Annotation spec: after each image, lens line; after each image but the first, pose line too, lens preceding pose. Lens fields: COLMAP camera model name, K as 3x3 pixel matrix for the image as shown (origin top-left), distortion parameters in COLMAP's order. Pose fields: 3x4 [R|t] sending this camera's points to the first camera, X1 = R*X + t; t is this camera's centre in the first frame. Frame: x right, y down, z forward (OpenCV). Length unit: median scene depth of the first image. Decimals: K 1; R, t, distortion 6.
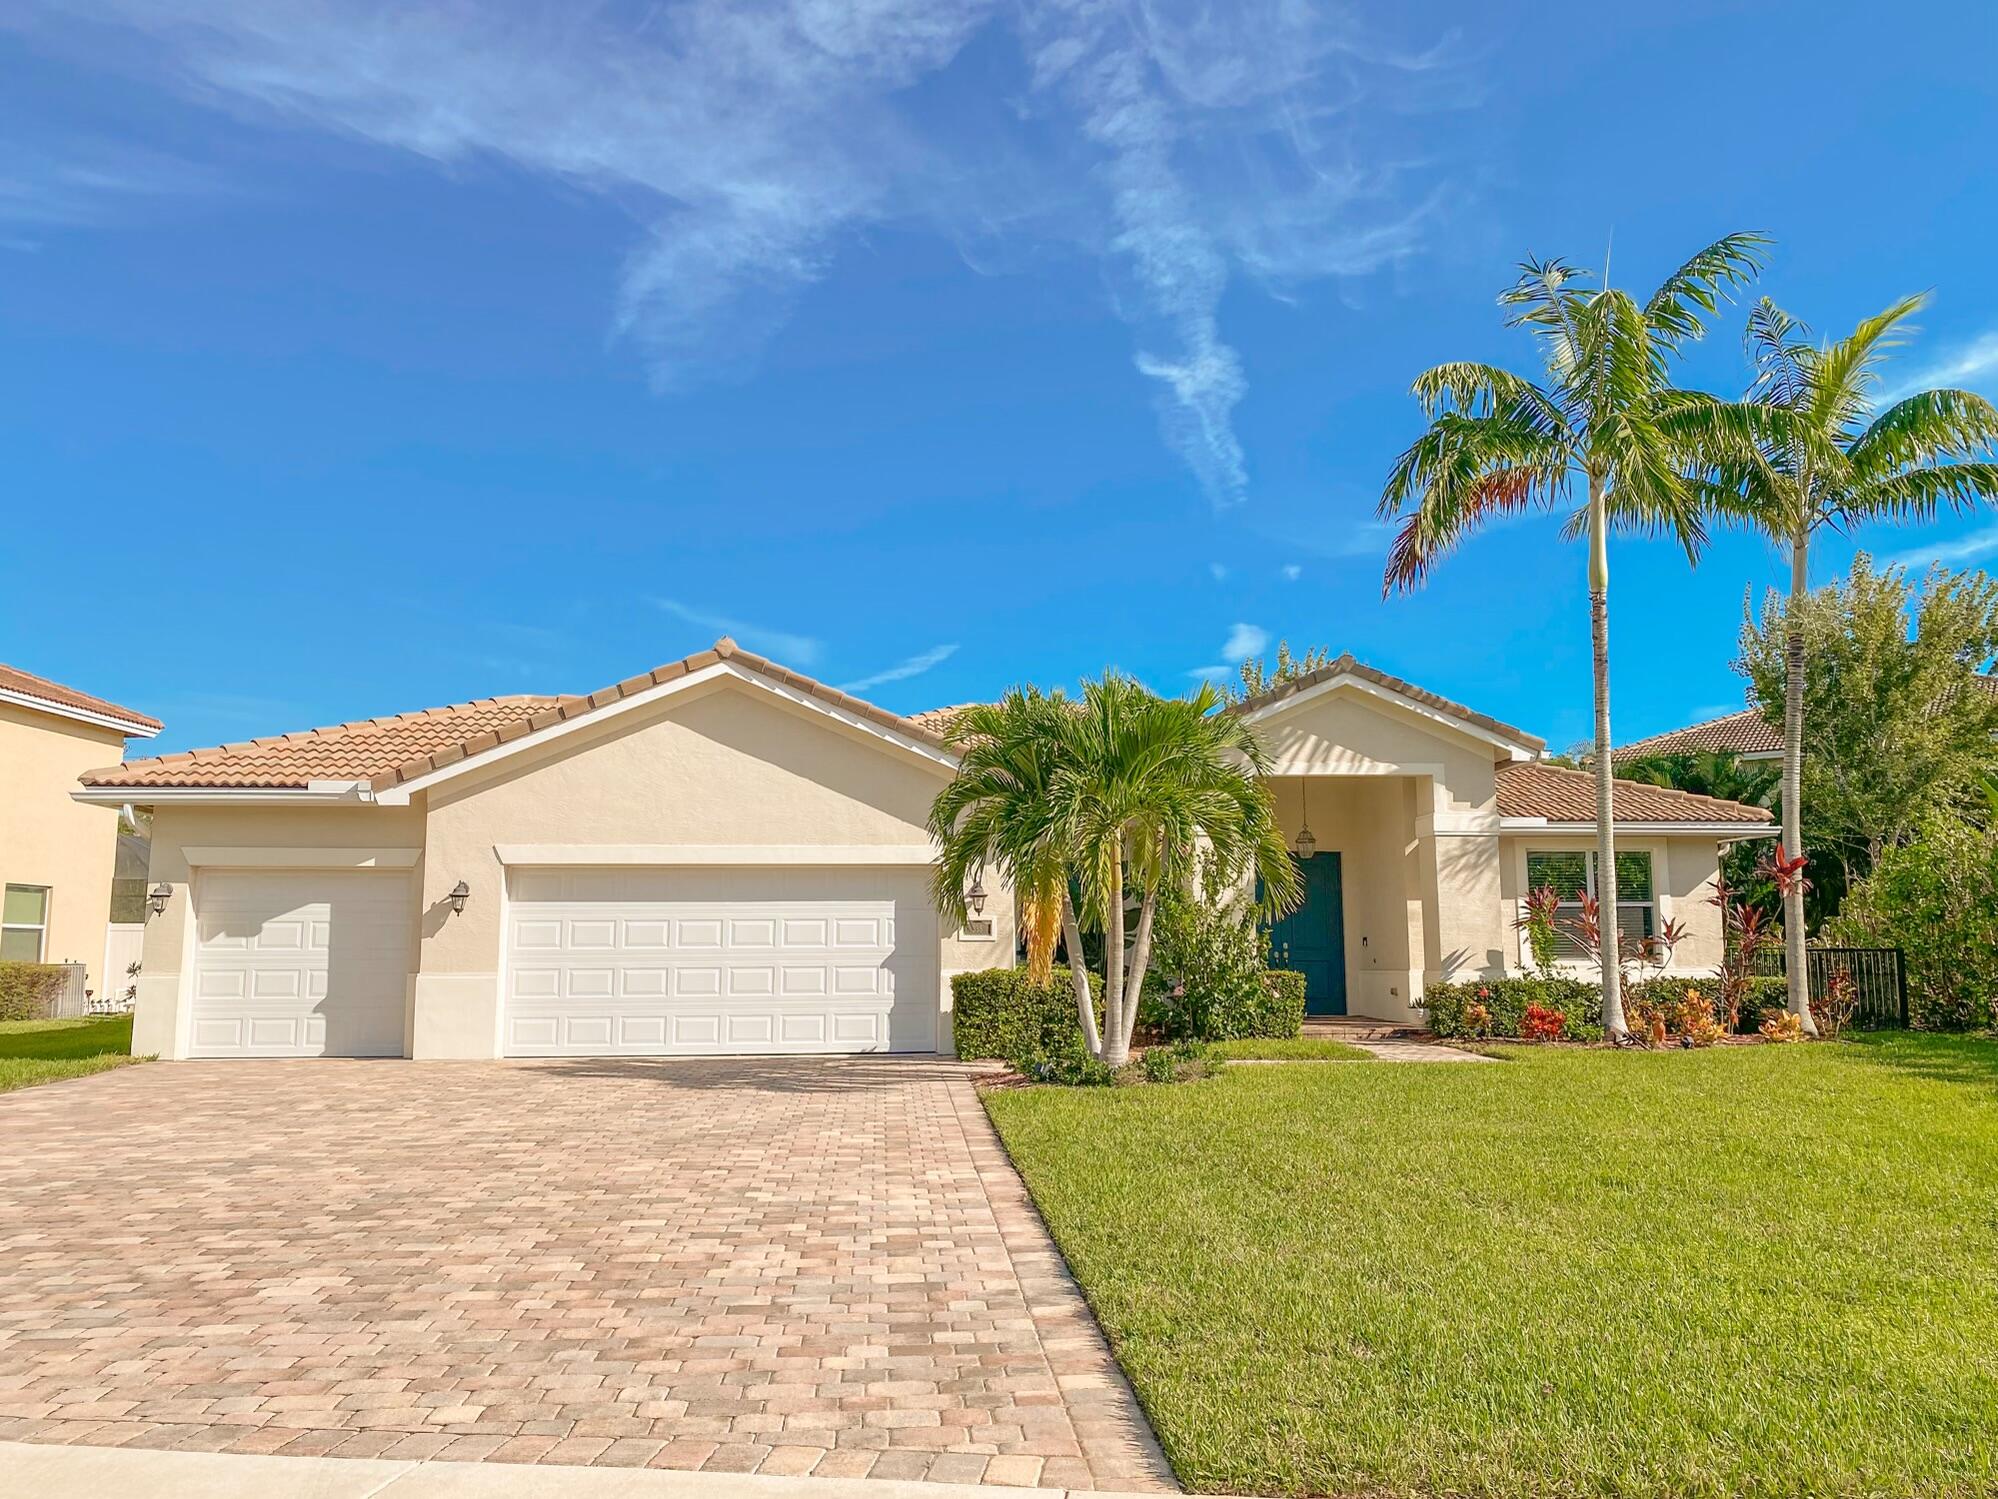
lens RADIAL K [[1556.3, 0, 1020.2], [0, 1556.3, 712.4], [0, 0, 1]] dist [0.037094, -0.039475]
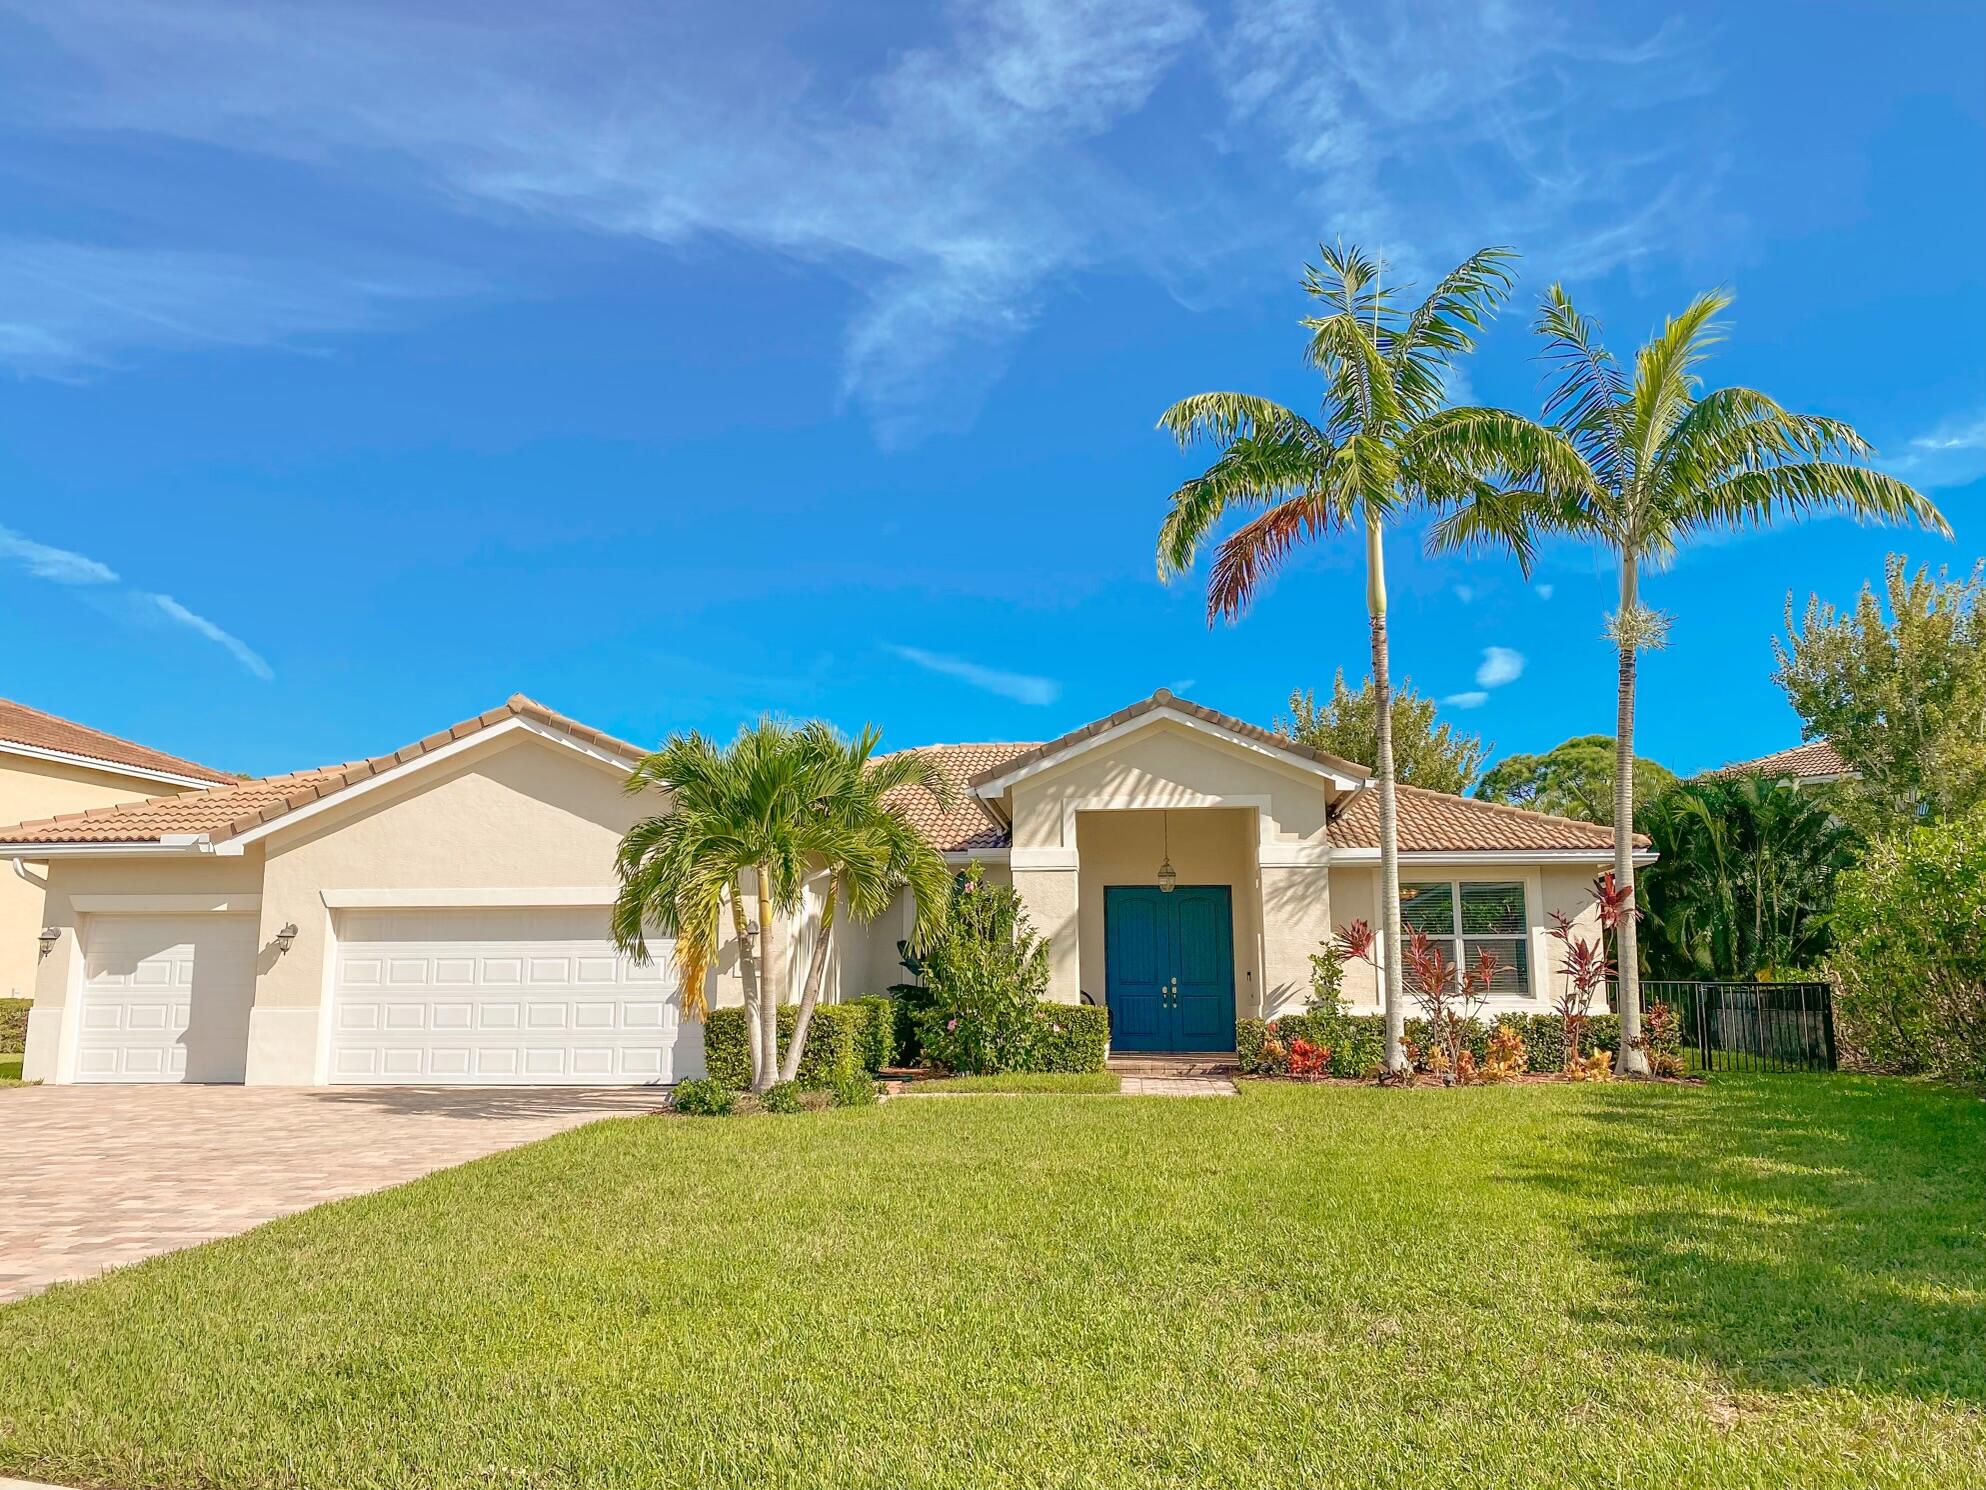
lens RADIAL K [[1552.0, 0, 984.9], [0, 1552.0, 722.1], [0, 0, 1]] dist [0.014733, -0.002576]
pose [[0.984092, -0.031536, -0.174837, 0.263926], [0.028334, 0.999382, -0.020781, 0.002249], [0.175384, 0.015496, 0.984378, 0.002438]]
